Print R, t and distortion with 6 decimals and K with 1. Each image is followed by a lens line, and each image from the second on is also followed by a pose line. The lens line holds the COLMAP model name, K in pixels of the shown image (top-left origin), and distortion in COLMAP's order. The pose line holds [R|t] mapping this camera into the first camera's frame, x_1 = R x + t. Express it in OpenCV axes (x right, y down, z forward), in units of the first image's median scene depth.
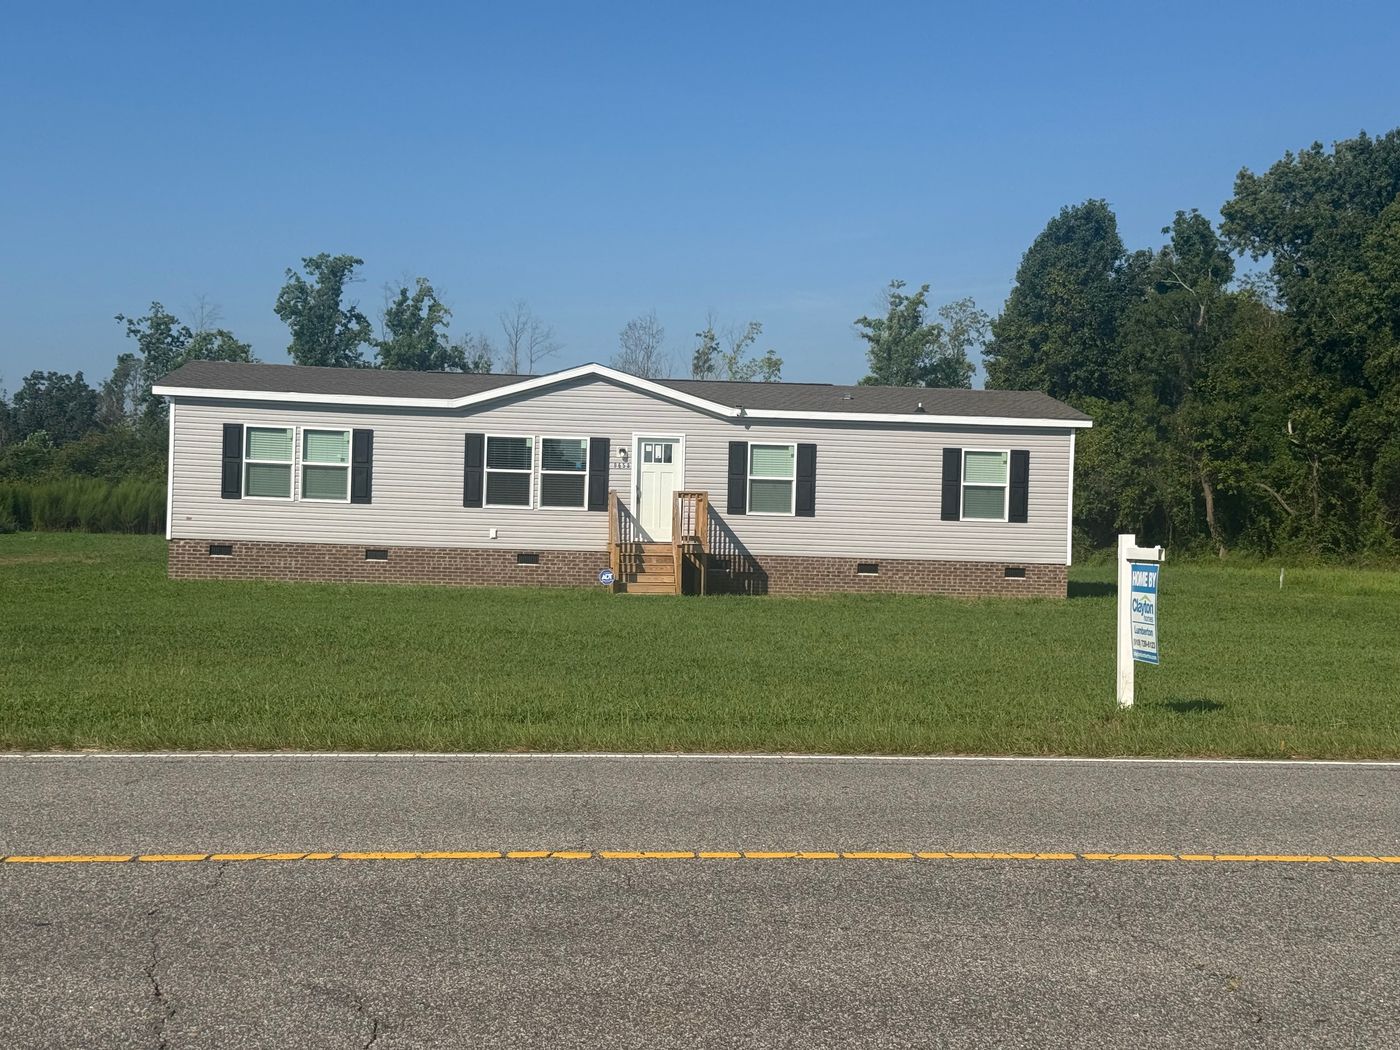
lens RADIAL K [[1956.3, 0, 700.0], [0, 1956.3, 525.0], [0, 0, 1]] dist [0.121620, -0.016160]
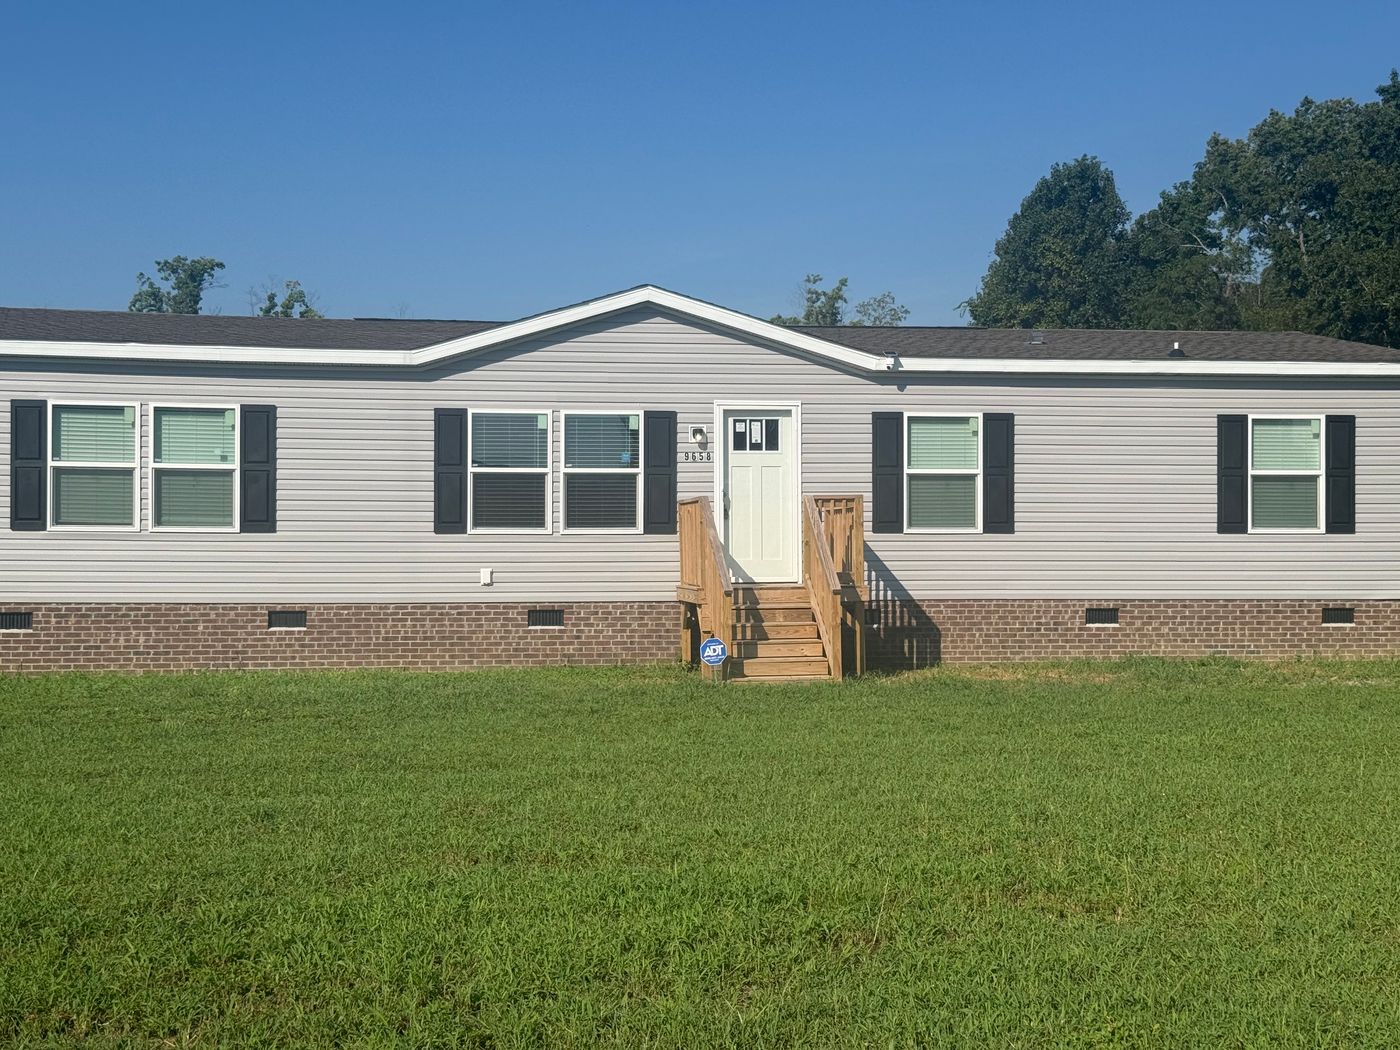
lens RADIAL K [[1956.3, 0, 700.0], [0, 1956.3, 525.0], [0, 0, 1]] dist [0.121620, -0.016160]
pose [[0.997476, -0.027637, 0.065410, -0.078624], [0.028225, 0.999569, -0.008089, -0.004608], [-0.065158, 0.009915, 0.997826, 0.401426]]
